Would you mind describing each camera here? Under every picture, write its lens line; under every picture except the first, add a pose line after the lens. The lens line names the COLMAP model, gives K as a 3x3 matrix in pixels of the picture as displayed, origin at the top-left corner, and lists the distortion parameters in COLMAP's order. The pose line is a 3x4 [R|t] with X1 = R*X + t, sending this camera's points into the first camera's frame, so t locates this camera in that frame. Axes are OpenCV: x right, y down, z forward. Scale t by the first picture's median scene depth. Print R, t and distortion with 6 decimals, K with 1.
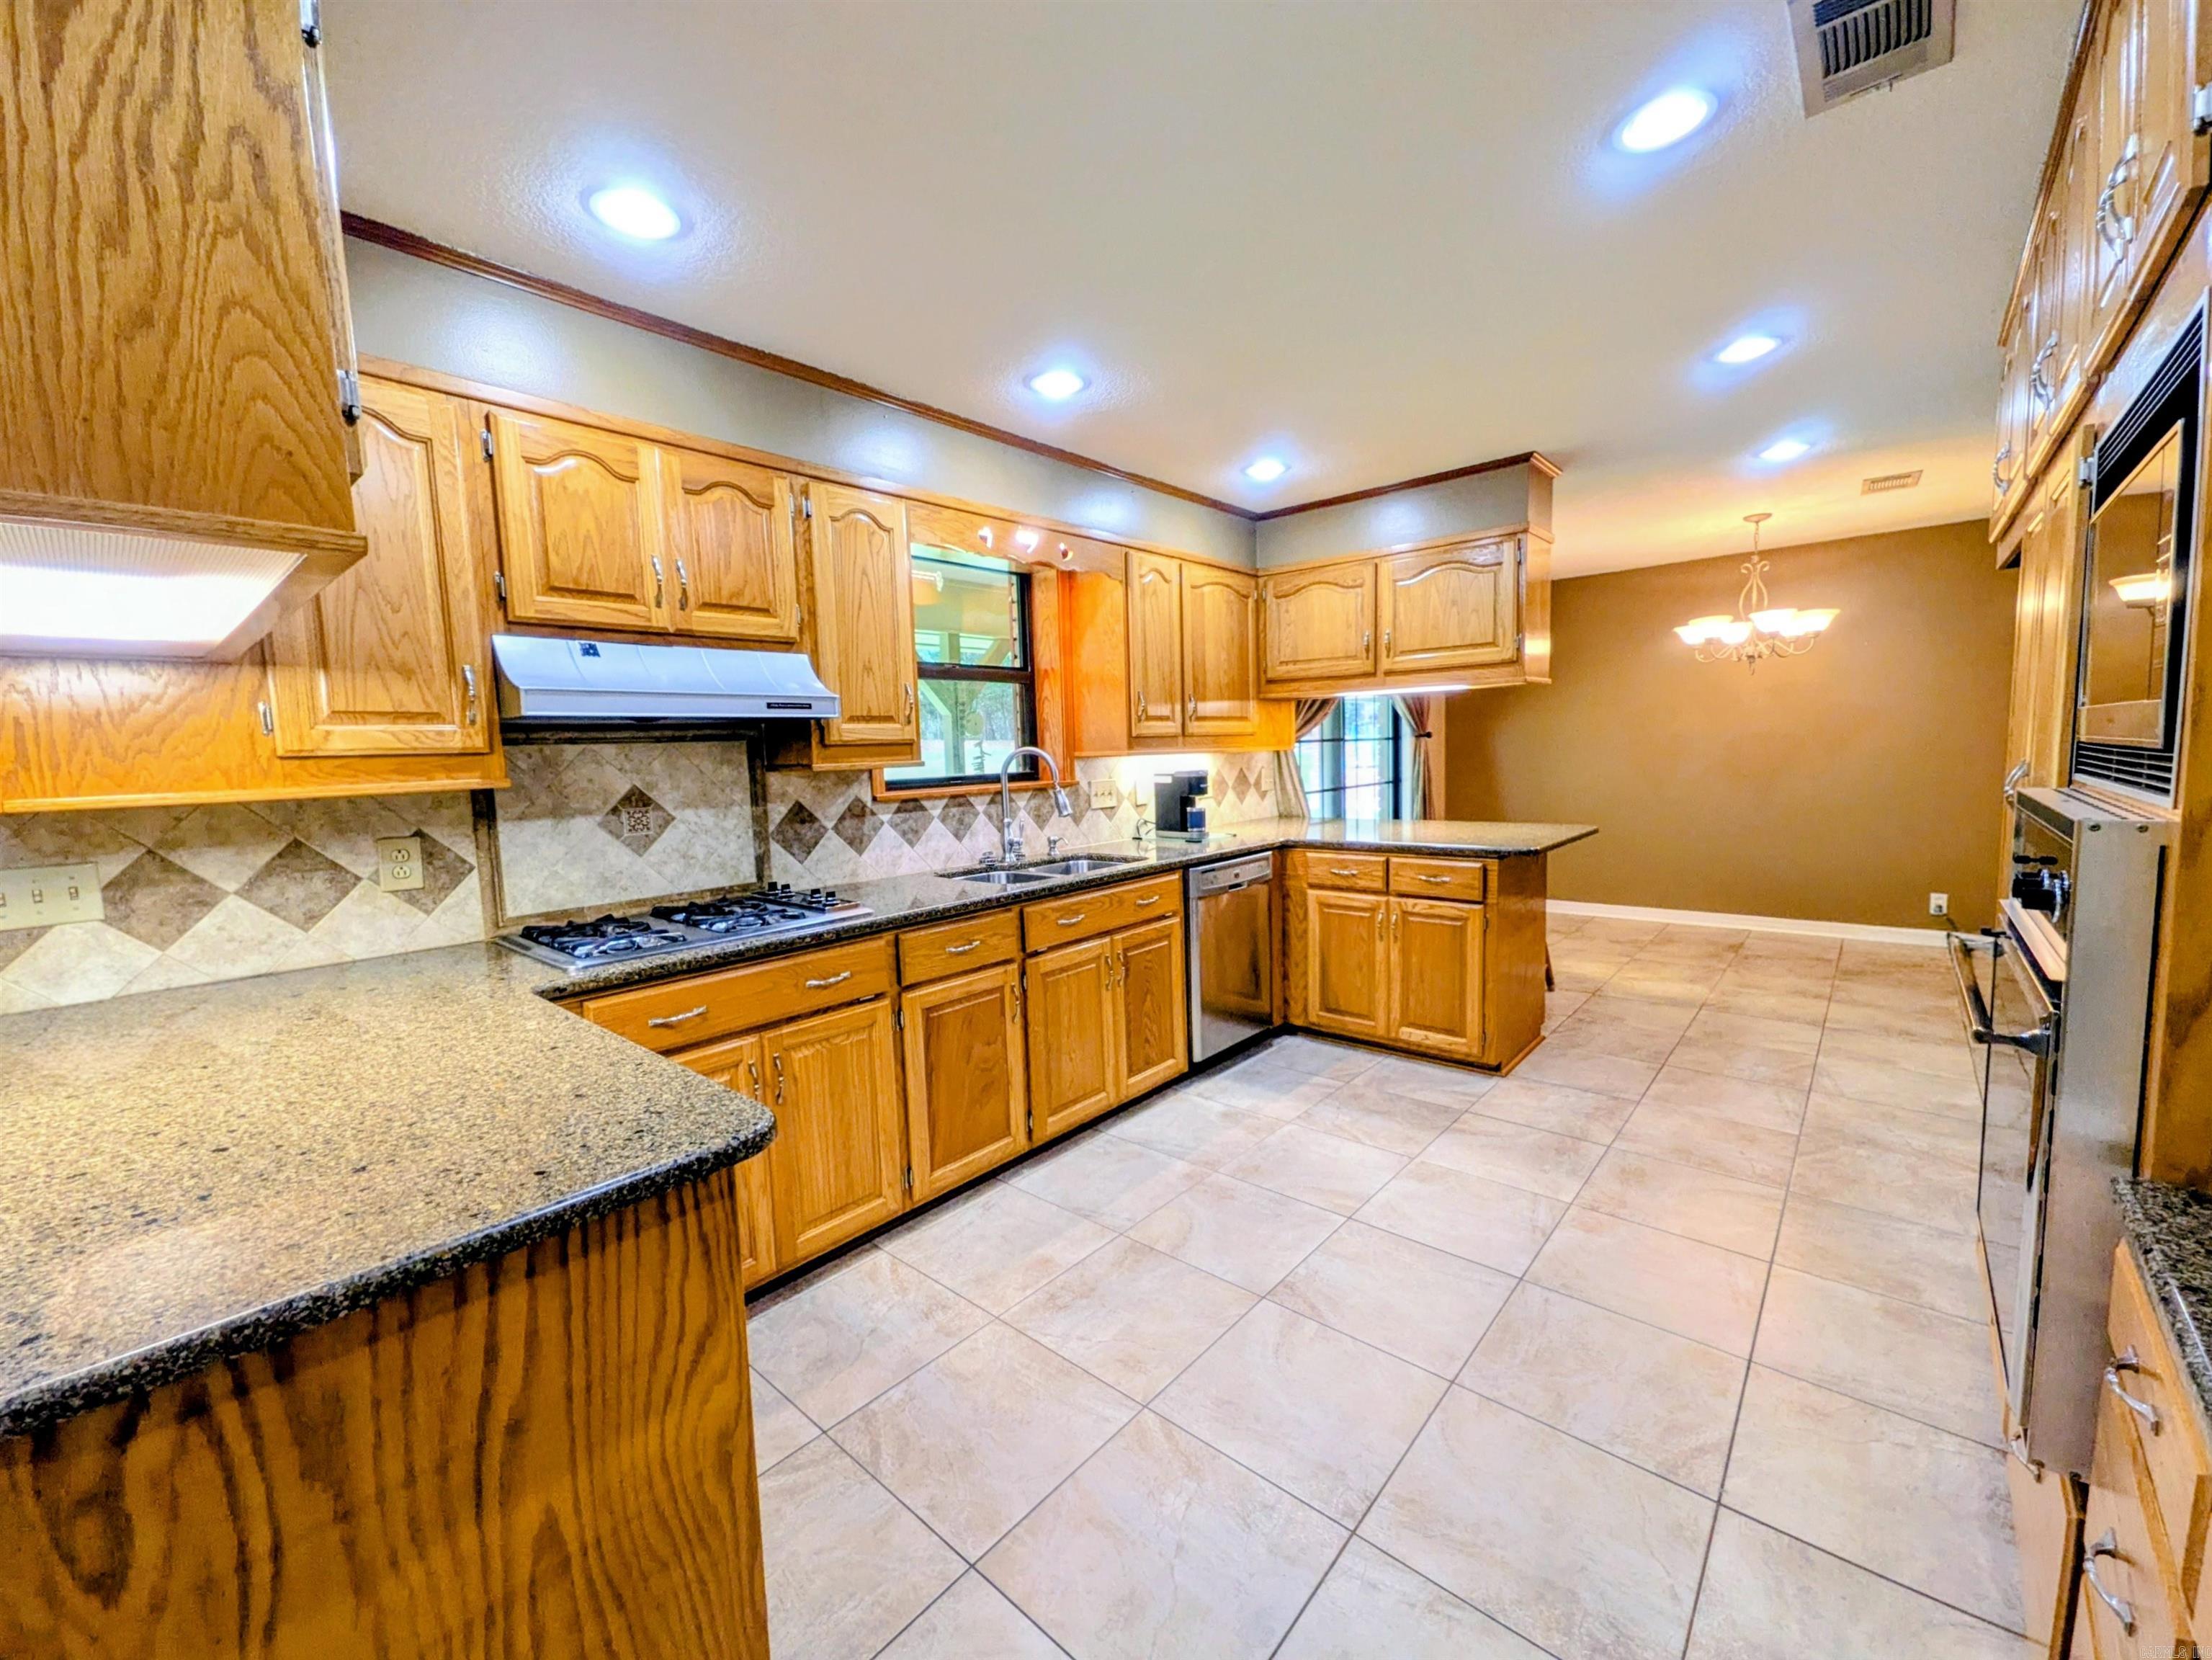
lens RADIAL K [[873.0, 0, 1126.2], [0, 873.0, 824.1], [0, 0, 1]] dist [0.009783, -0.004181]
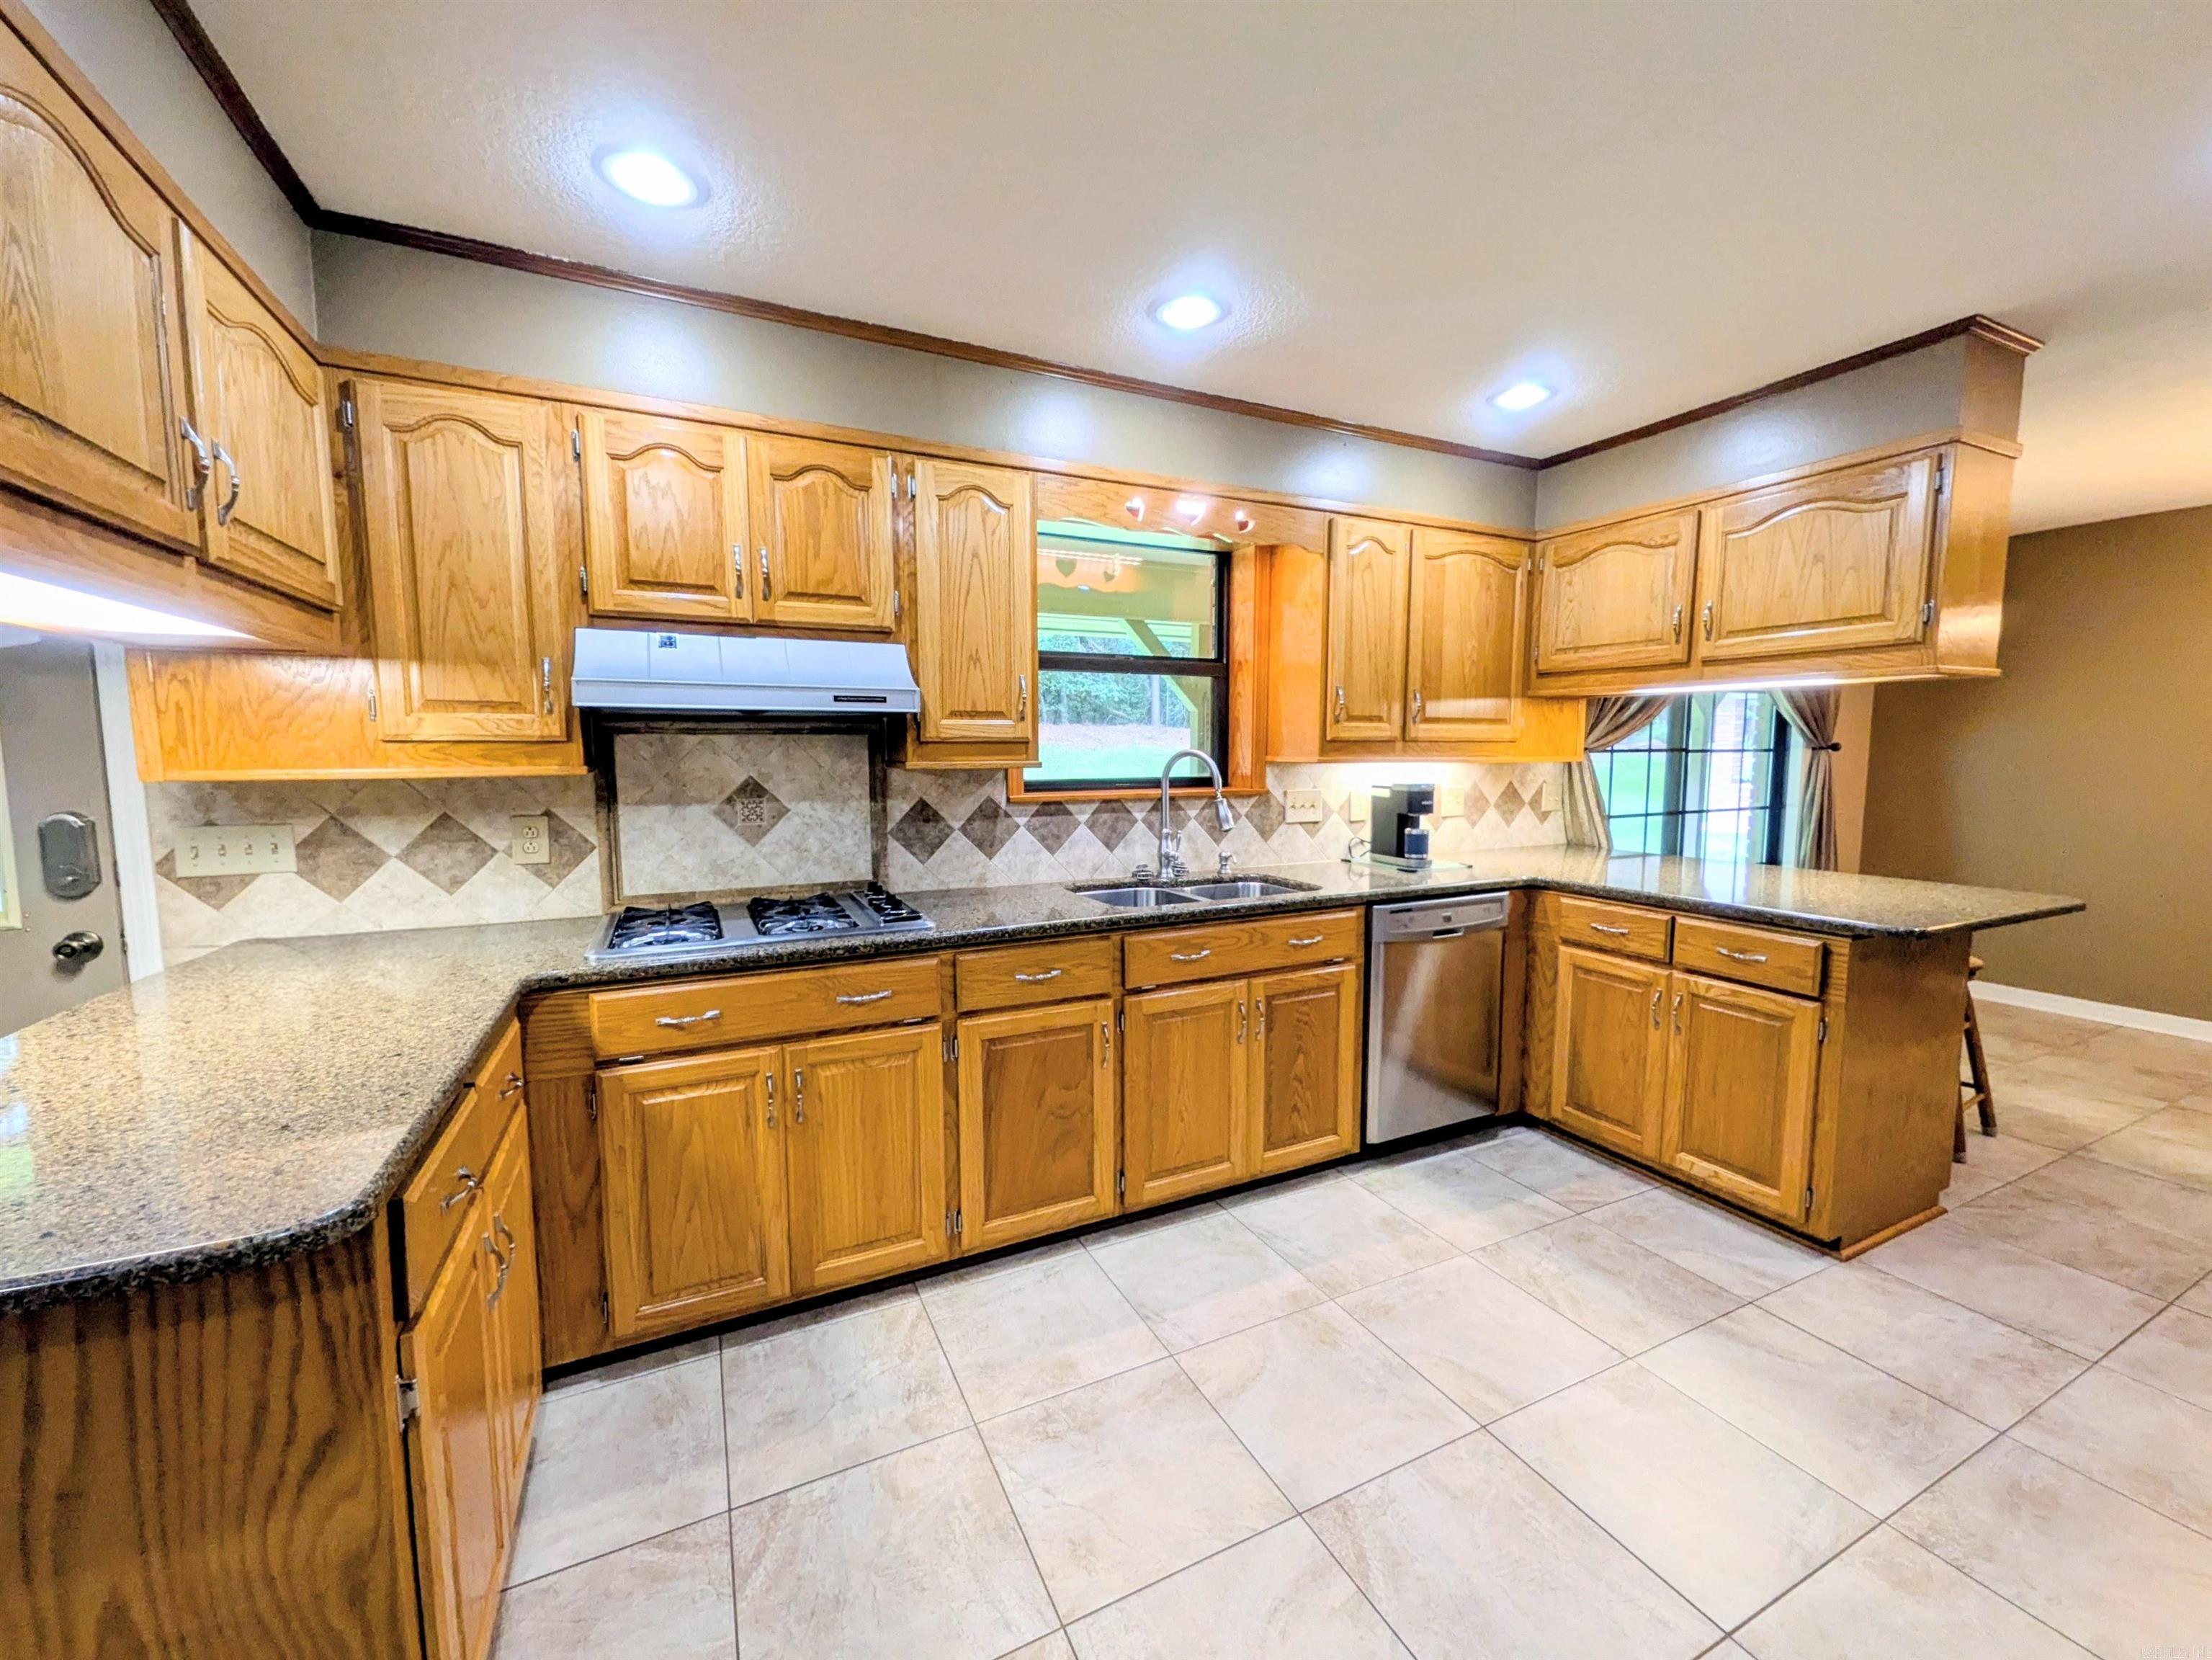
lens RADIAL K [[873.0, 0, 1116.3], [0, 873.0, 829.7], [0, 0, 1]] dist [0.009783, -0.004181]
pose [[0.919243, 0.066742, -0.387993, 0.203361], [-0.062746, 0.997765, 0.022975, -0.029004], [0.388659, 0.003225, 0.921376, 0.204828]]
